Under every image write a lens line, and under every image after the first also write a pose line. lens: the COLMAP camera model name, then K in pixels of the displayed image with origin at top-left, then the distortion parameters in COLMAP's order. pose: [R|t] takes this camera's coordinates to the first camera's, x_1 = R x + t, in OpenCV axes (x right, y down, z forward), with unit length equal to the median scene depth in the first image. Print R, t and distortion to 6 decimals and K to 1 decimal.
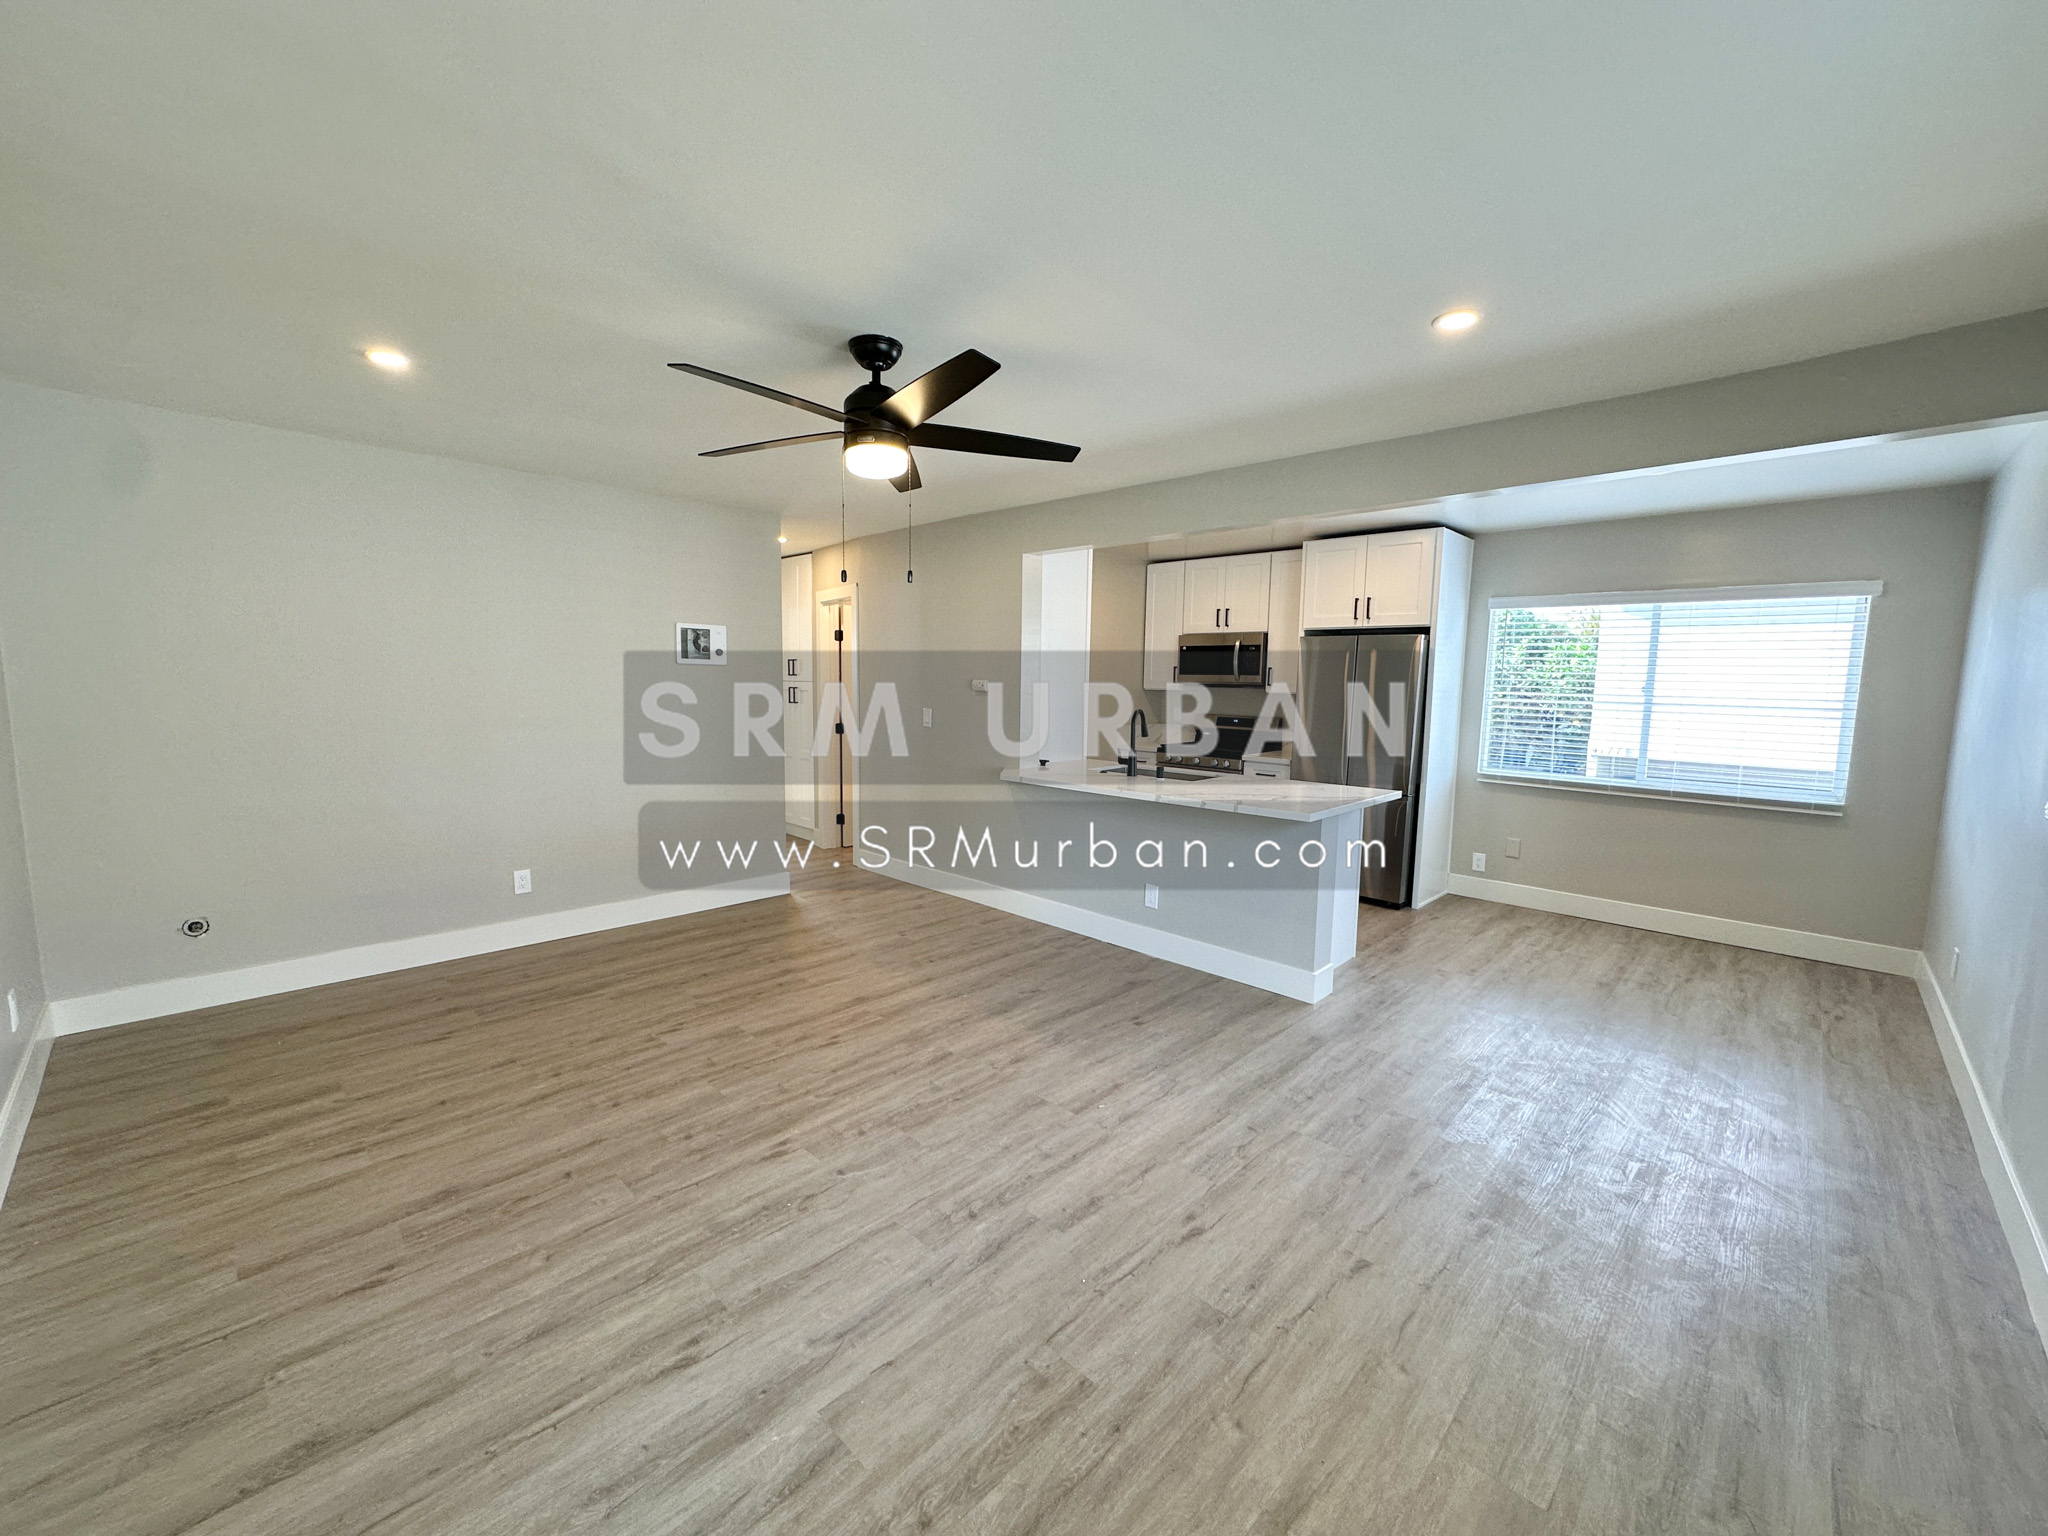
lens RADIAL K [[813.8, 0, 1023.1], [0, 813.8, 764.3], [0, 0, 1]] dist [-0.001984, 0.000298]
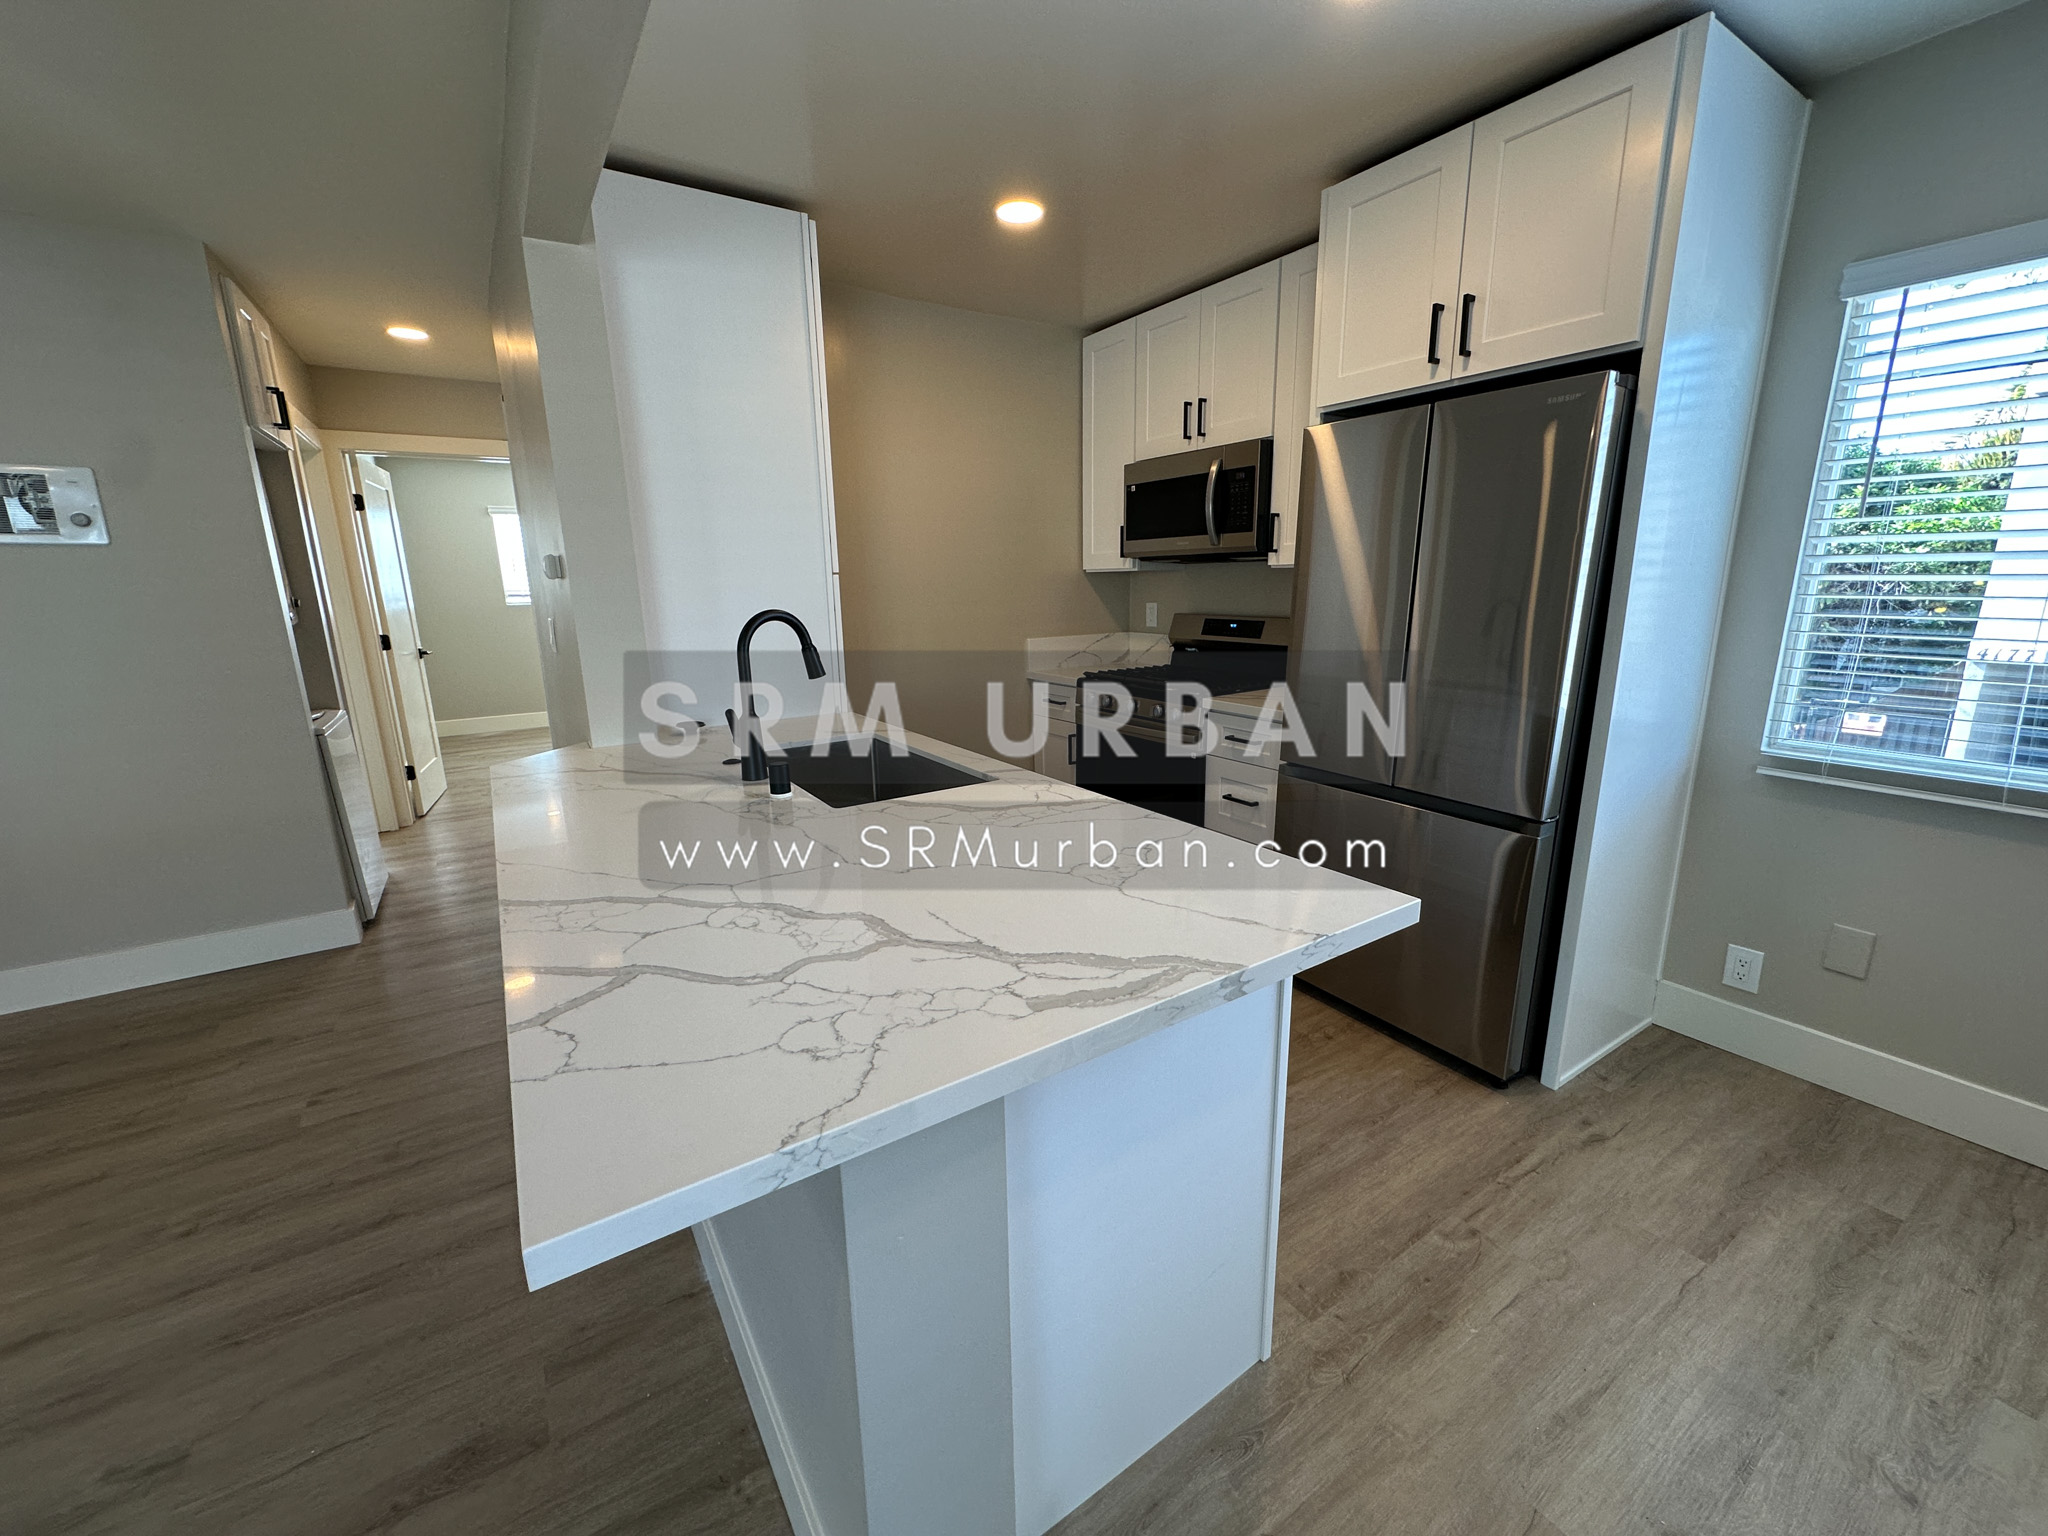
lens RADIAL K [[813.8, 0, 1023.1], [0, 813.8, 764.3], [0, 0, 1]] dist [-0.001984, 0.000298]
pose [[0.975056, 0.017114, -0.221299, 0.437156], [0.009163, 0.993070, 0.117168, -0.048212], [0.221770, -0.116273, 0.968142, 0.791978]]
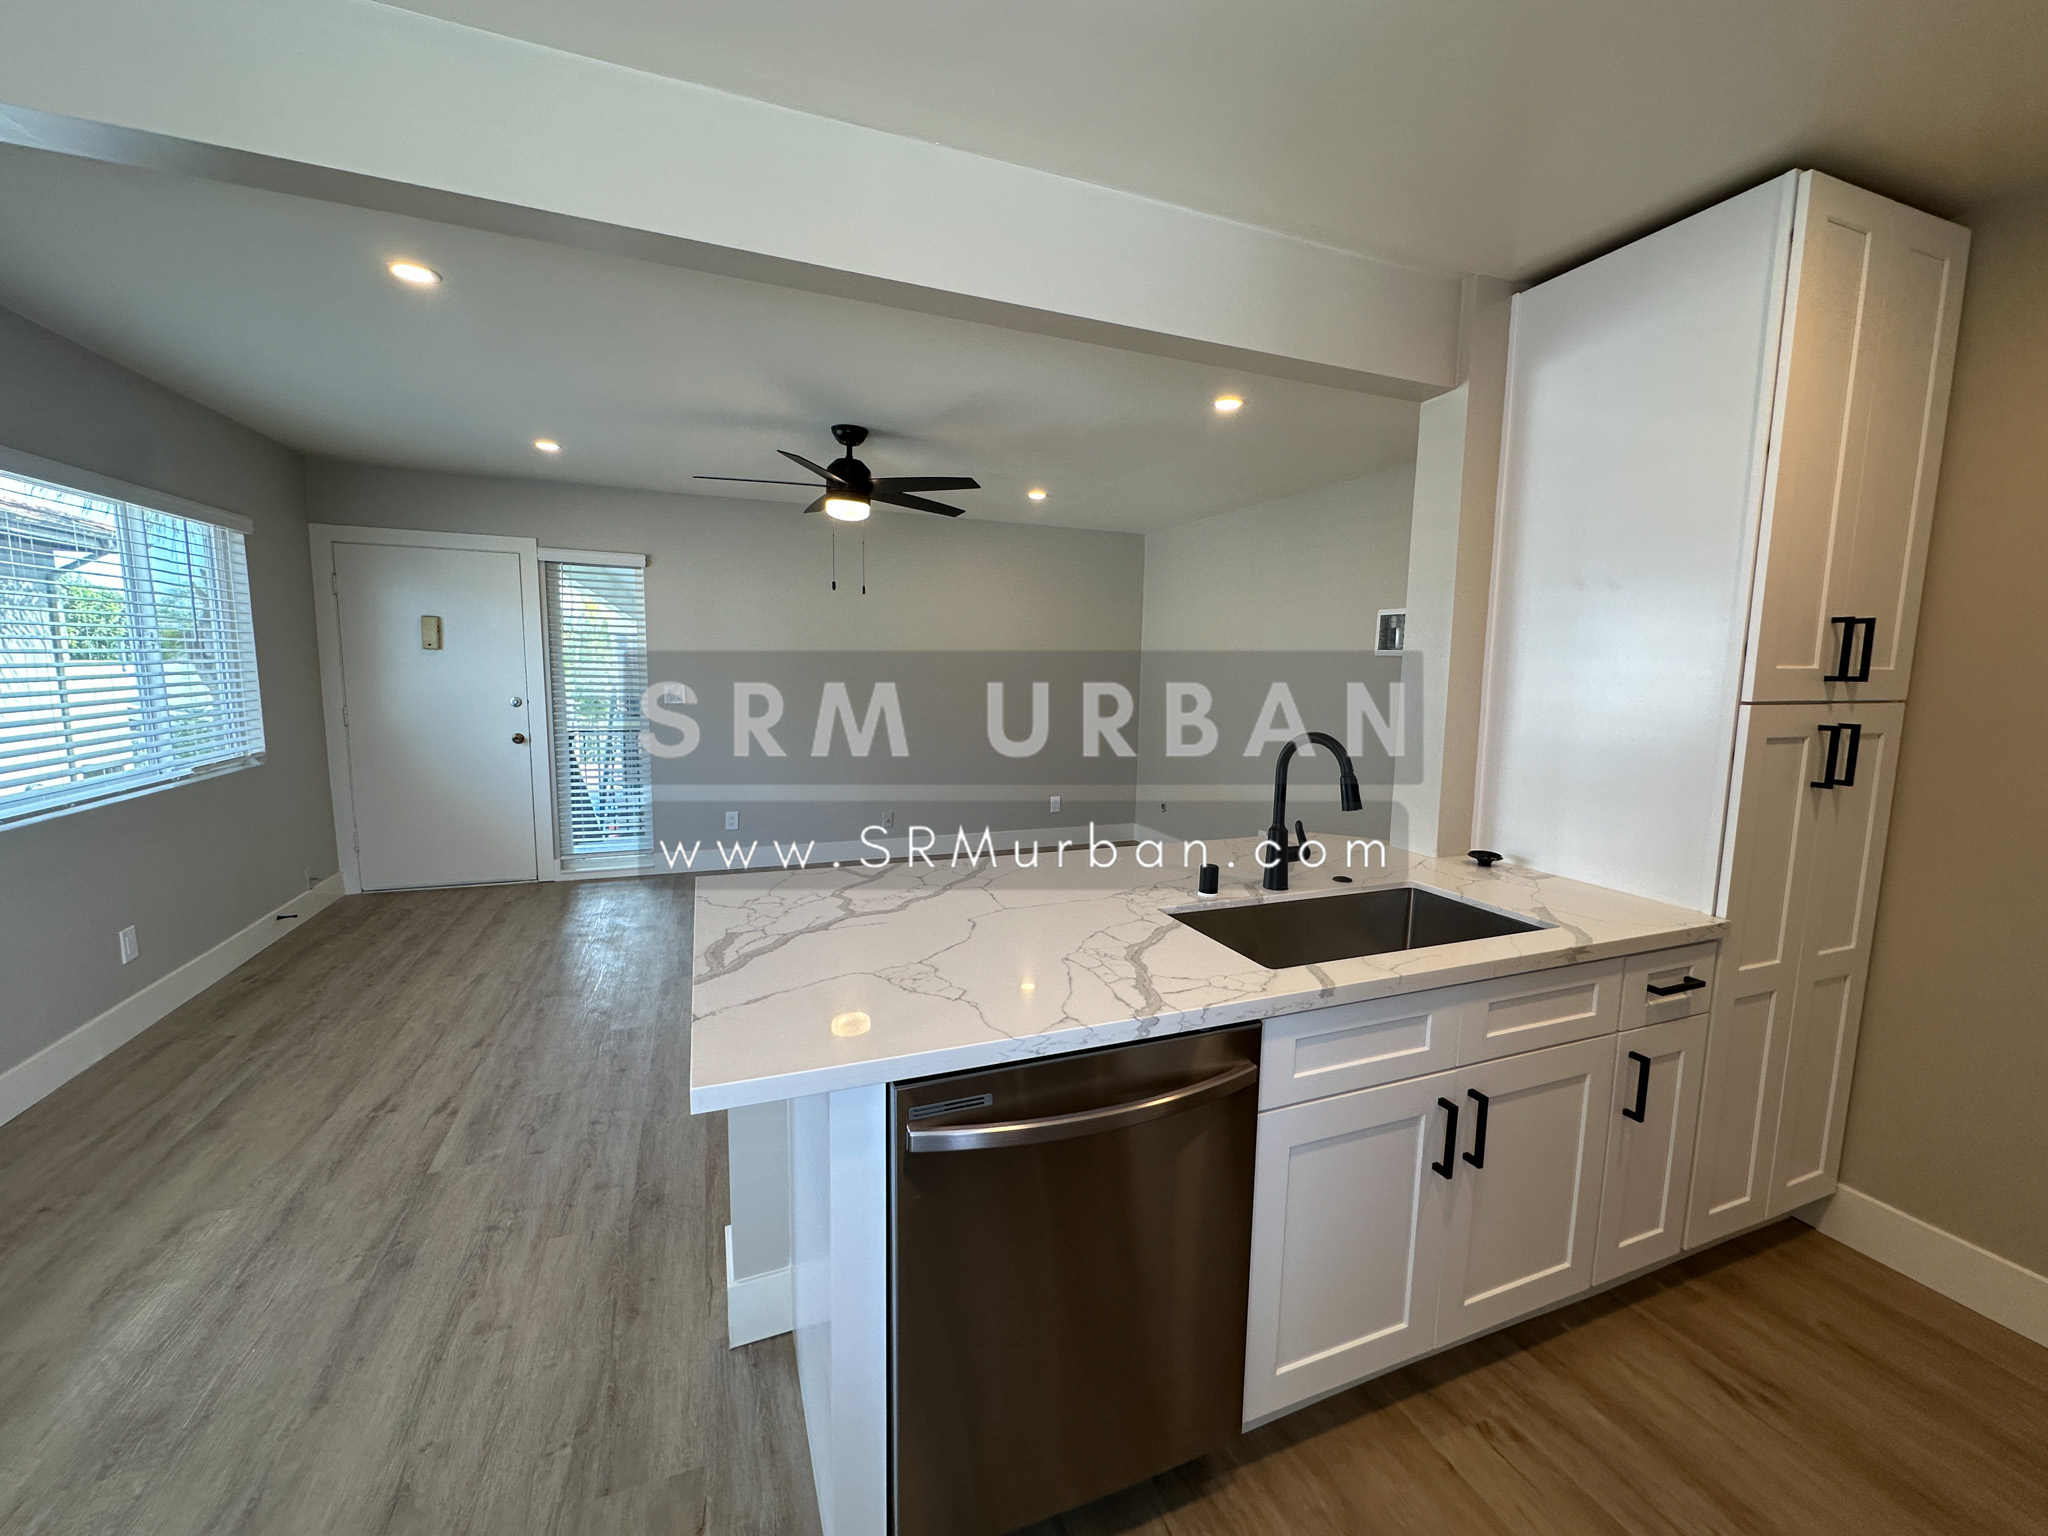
lens RADIAL K [[813.8, 0, 1023.1], [0, 813.8, 764.3], [0, 0, 1]] dist [-0.001984, 0.000298]
pose [[-0.415722, 0.087479, -0.905275, 0.697491], [-0.118963, 0.981582, 0.149484, -0.118627], [0.901678, 0.169838, -0.397658, 1.287527]]
